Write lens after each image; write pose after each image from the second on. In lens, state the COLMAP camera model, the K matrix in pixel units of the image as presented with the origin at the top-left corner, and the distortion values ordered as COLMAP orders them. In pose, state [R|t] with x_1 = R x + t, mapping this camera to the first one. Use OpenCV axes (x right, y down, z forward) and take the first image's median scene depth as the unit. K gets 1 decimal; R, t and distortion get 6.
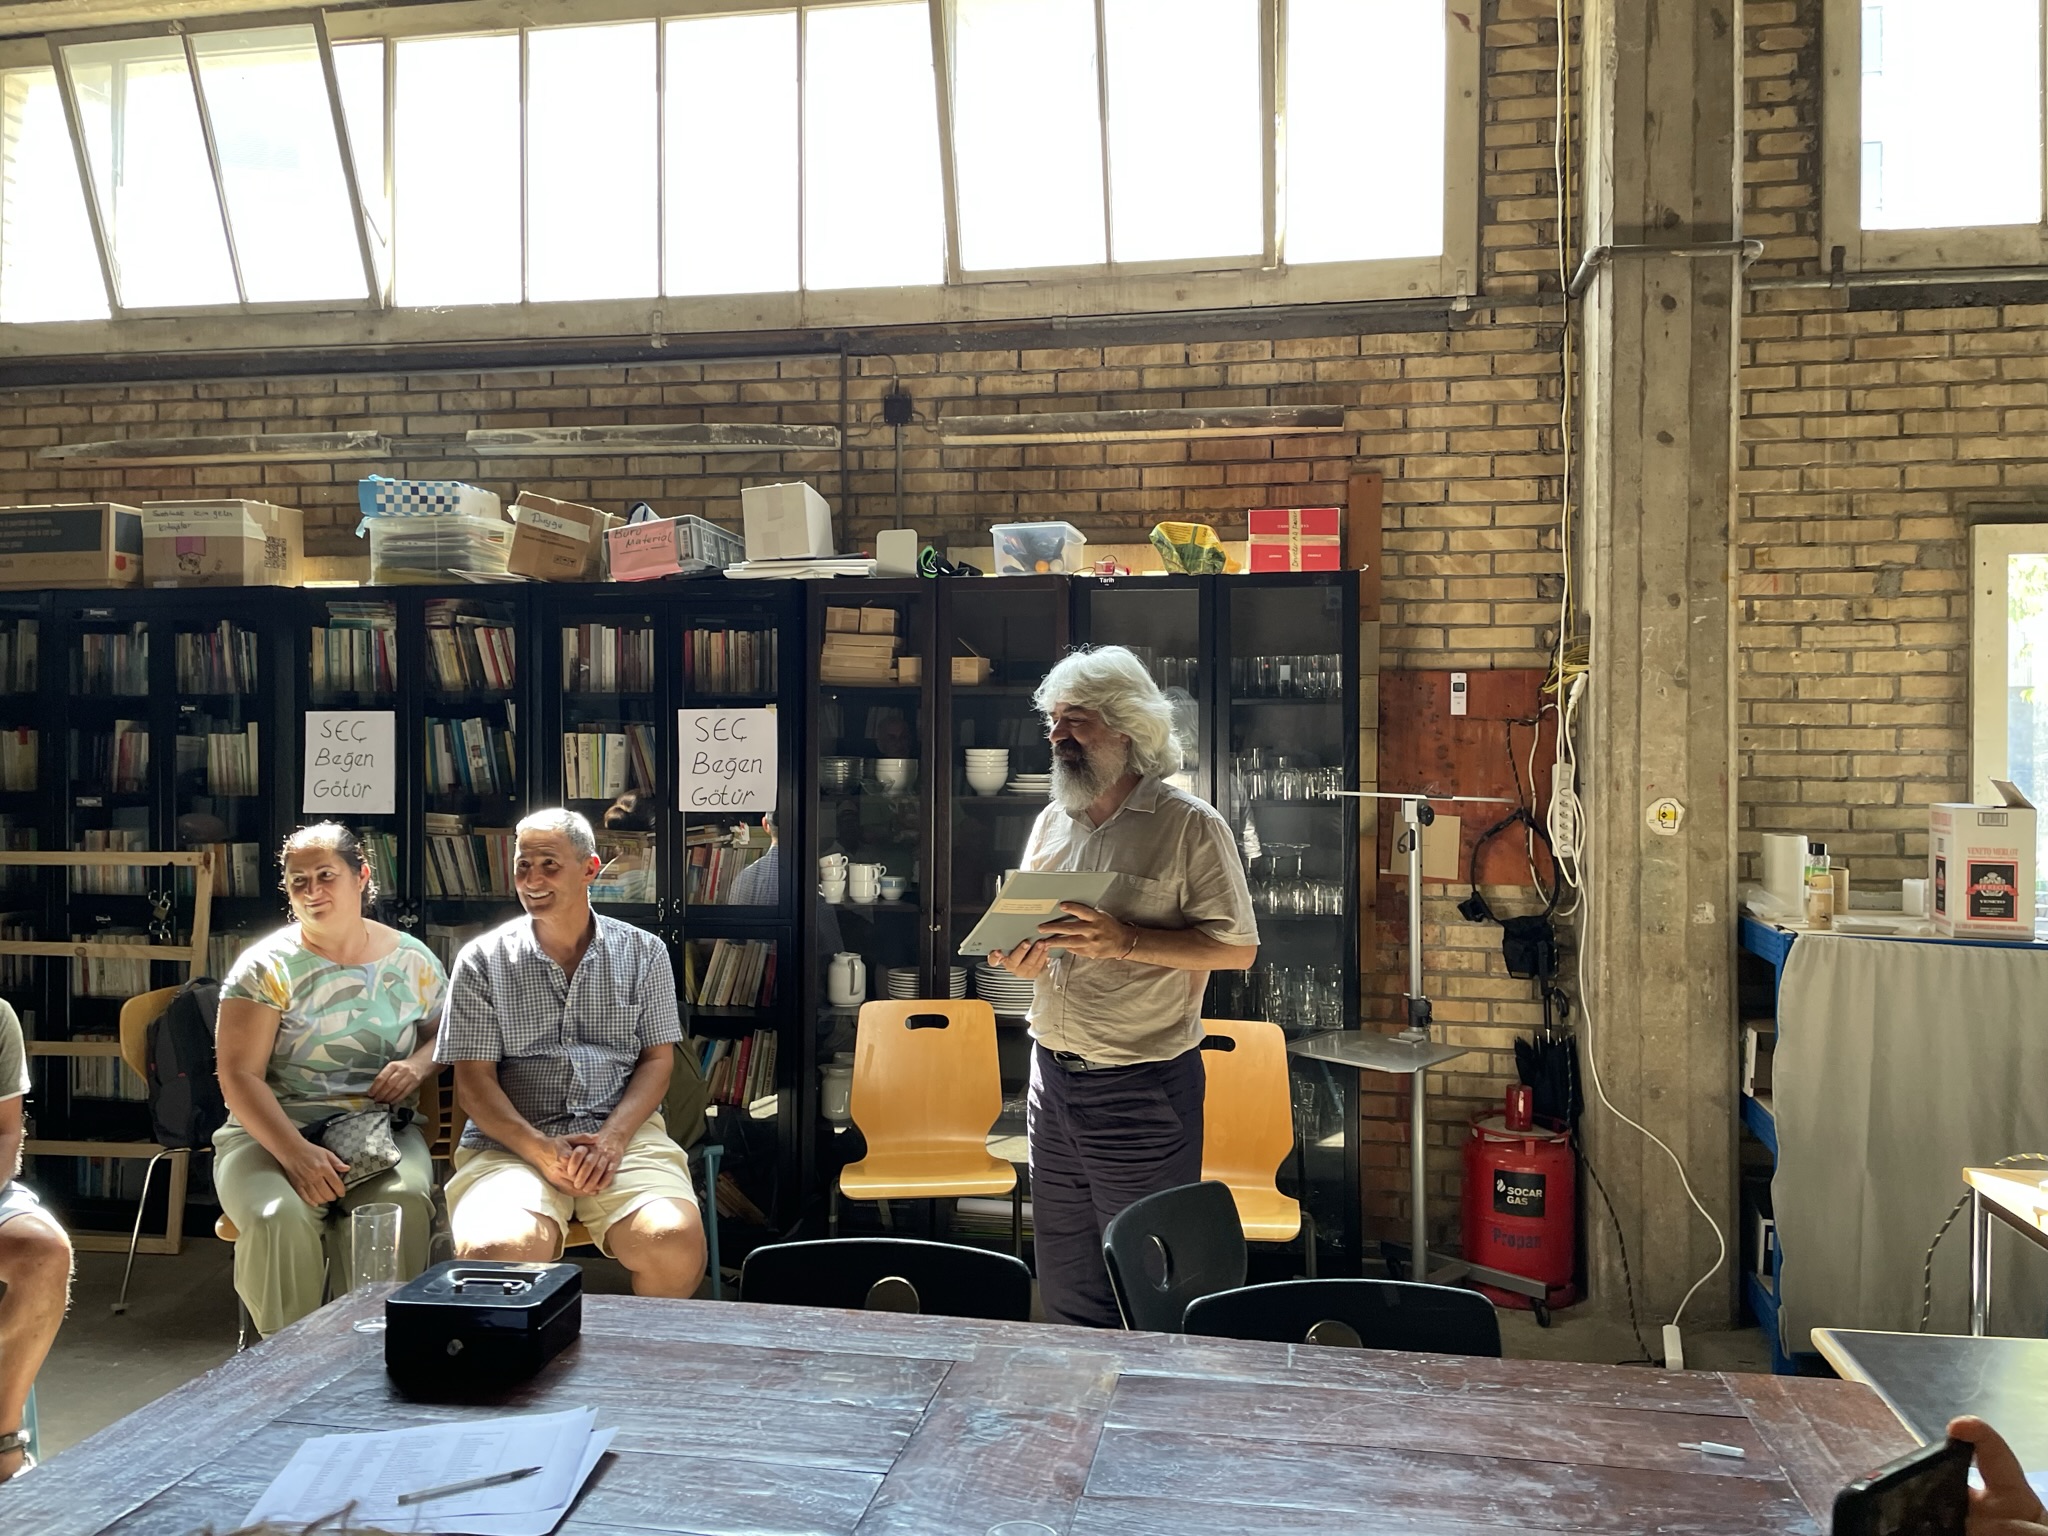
lens RADIAL K [[1537.8, 0, 1046.4], [0, 1537.8, 754.2], [0, 0, 1]] dist [0.089632, -0.109779]
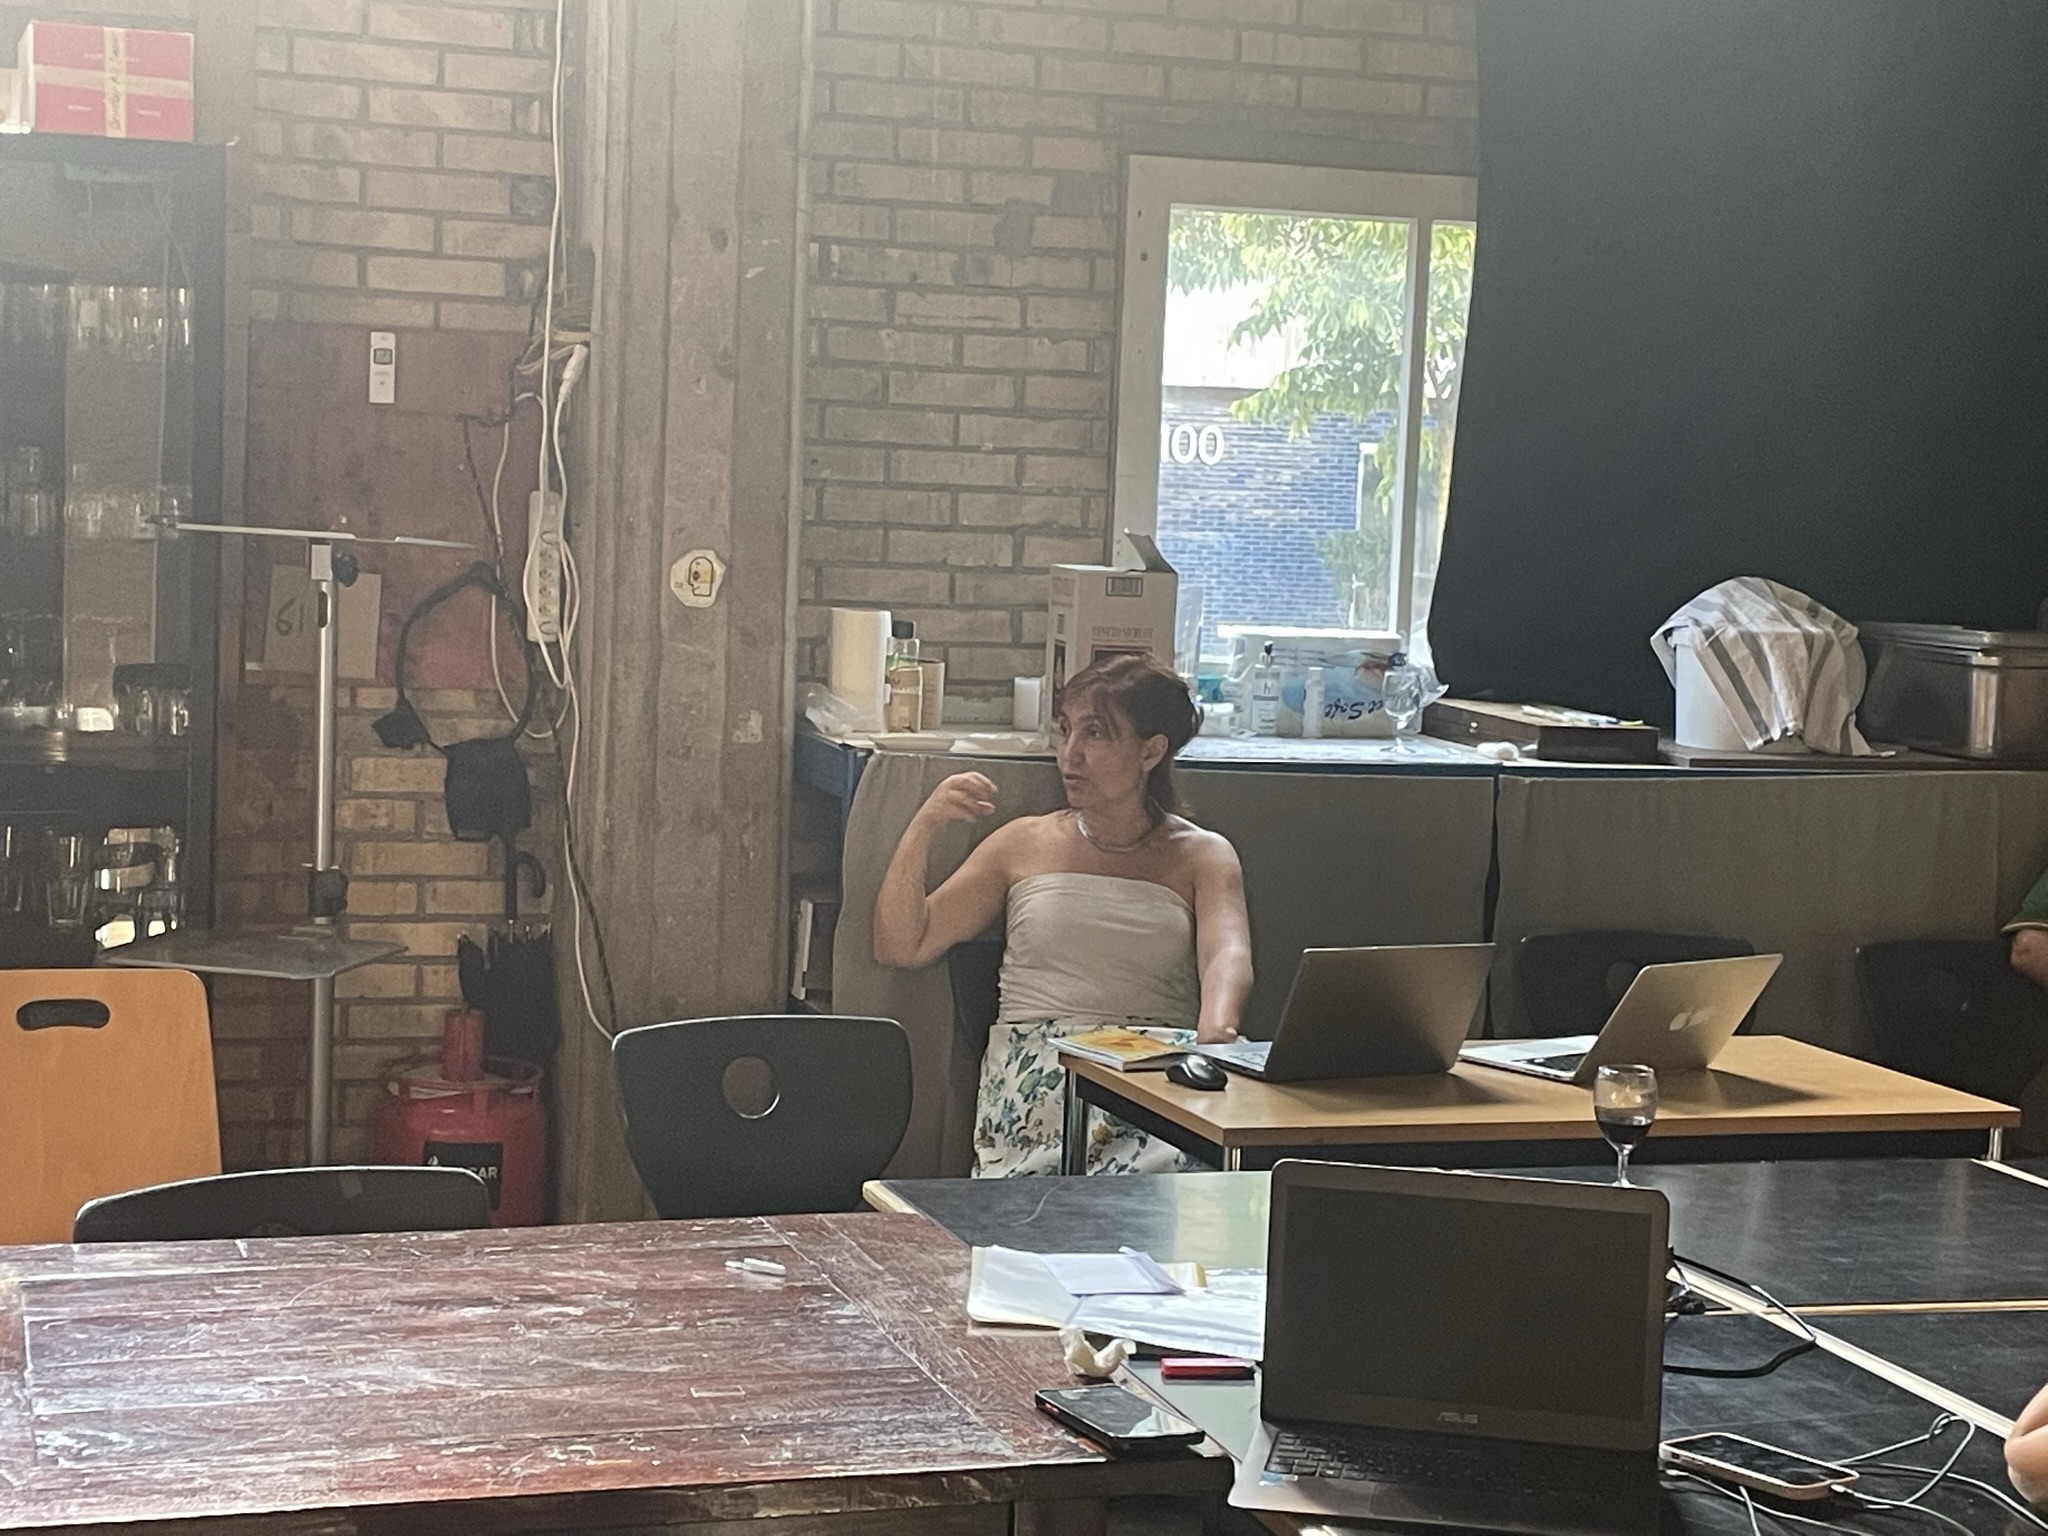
lens RADIAL K [[3453.0, 0, 1003.4], [0, 3453.0, 768.9], [0, 0, 1]] dist [0.061059, 0.000000]
pose [[0.887745, -0.004385, 0.460314, -0.139611], [-0.034462, 0.996516, 0.075954, 0.005621], [-0.459043, -0.083291, 0.884501, -0.309694]]
